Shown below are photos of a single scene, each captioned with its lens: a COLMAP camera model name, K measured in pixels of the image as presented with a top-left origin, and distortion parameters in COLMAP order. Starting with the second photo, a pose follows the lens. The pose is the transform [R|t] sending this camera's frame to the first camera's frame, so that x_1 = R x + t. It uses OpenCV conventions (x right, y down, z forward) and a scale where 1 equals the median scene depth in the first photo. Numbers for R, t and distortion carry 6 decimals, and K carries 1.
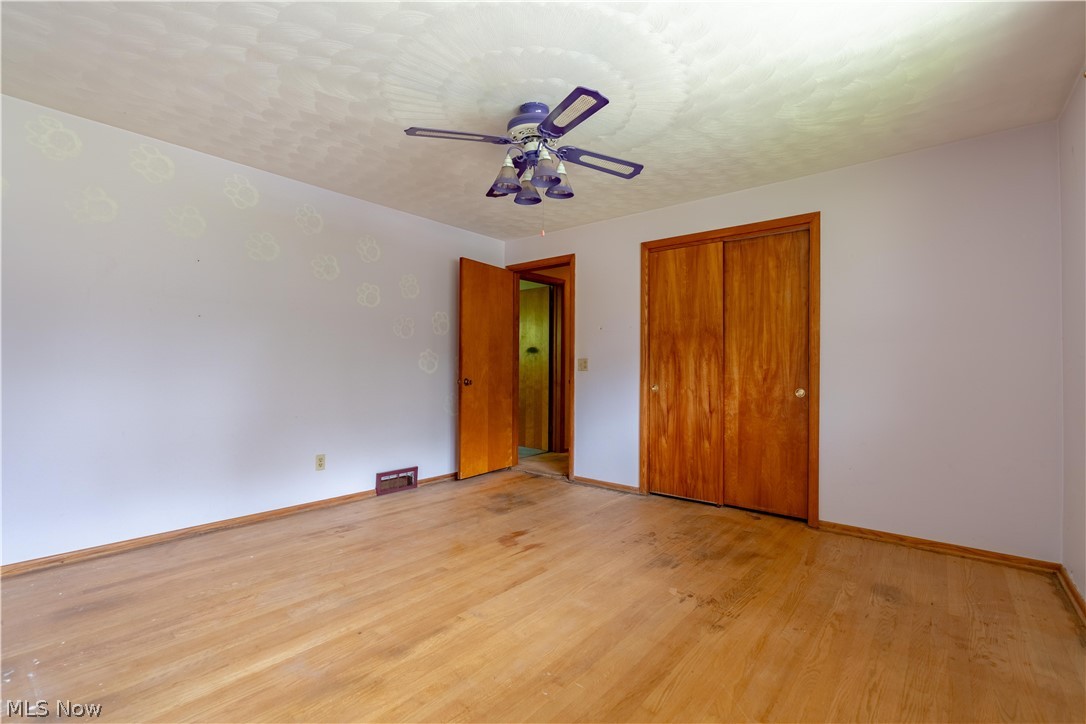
lens RADIAL K [[488.4, 0, 533.4], [0, 488.4, 366.2], [0, 0, 1]] dist [-0.005292, 0.000190]
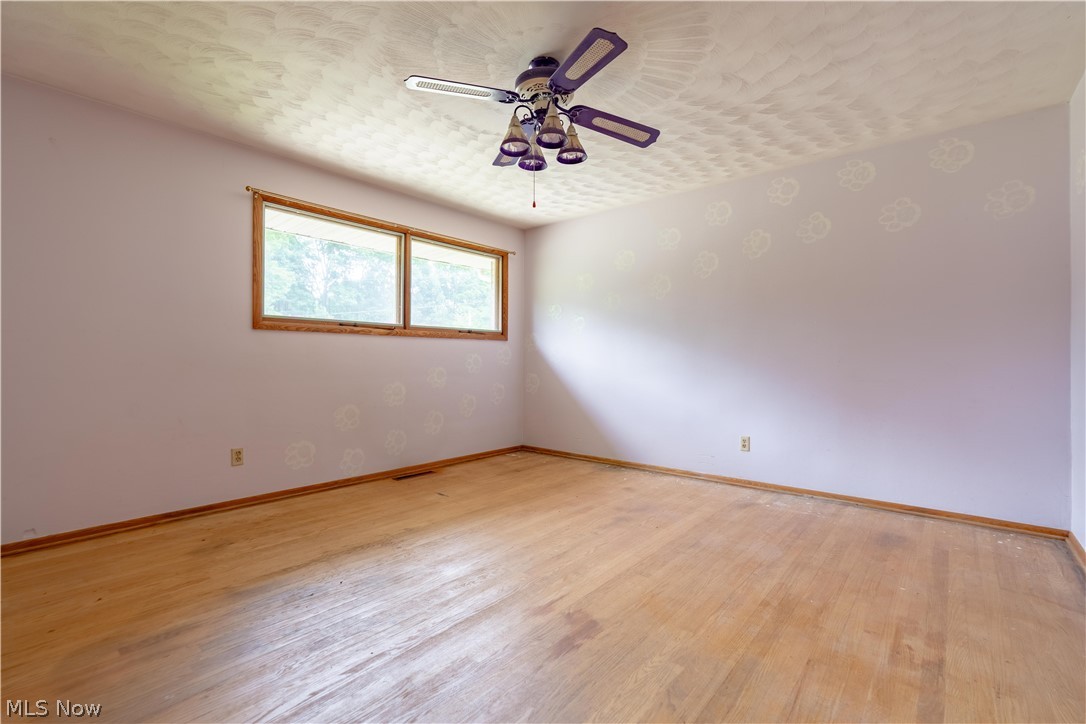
lens RADIAL K [[488.4, 0, 531.6], [0, 488.4, 360.3], [0, 0, 1]] dist [-0.005292, 0.000190]
pose [[-0.999853, -0.011228, 0.012954, 0.006512], [-0.011219, 0.999937, 0.000808, 0.024526], [-0.012962, 0.000663, -0.999916, 1.347735]]
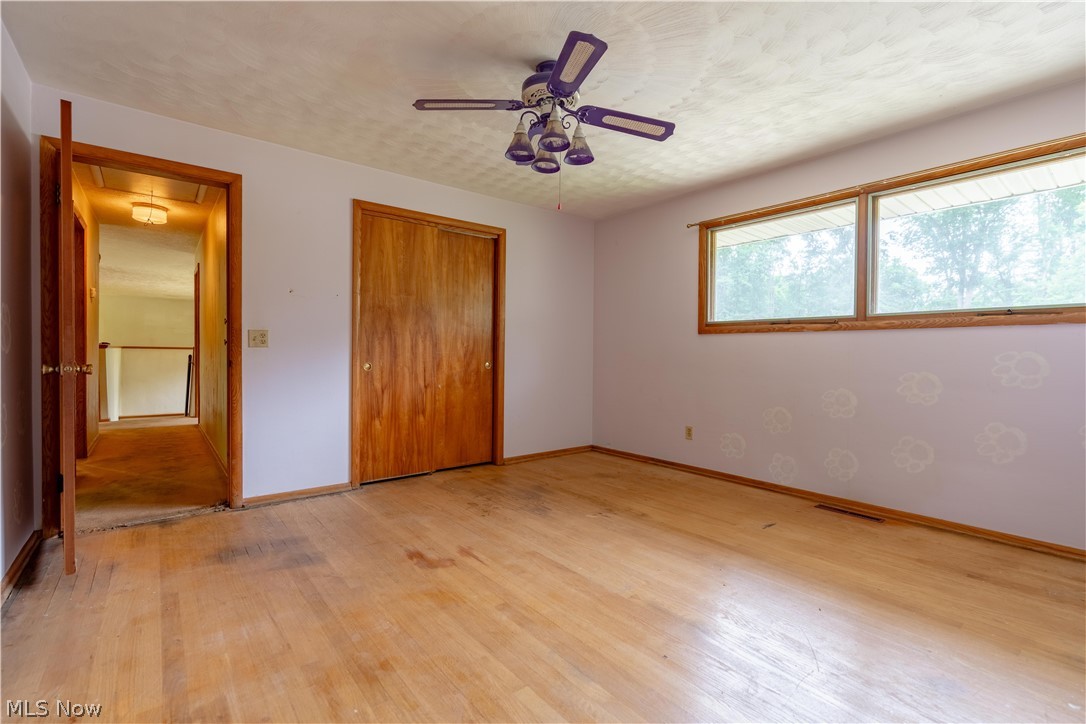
lens RADIAL K [[488.4, 0, 554.5], [0, 488.4, 360.9], [0, 0, 1]] dist [-0.005292, 0.000190]
pose [[0.178066, -0.021378, 0.983786, -0.653537], [-0.008448, 0.999694, 0.023252, 0.011467], [-0.983982, -0.012452, 0.177831, 0.567646]]
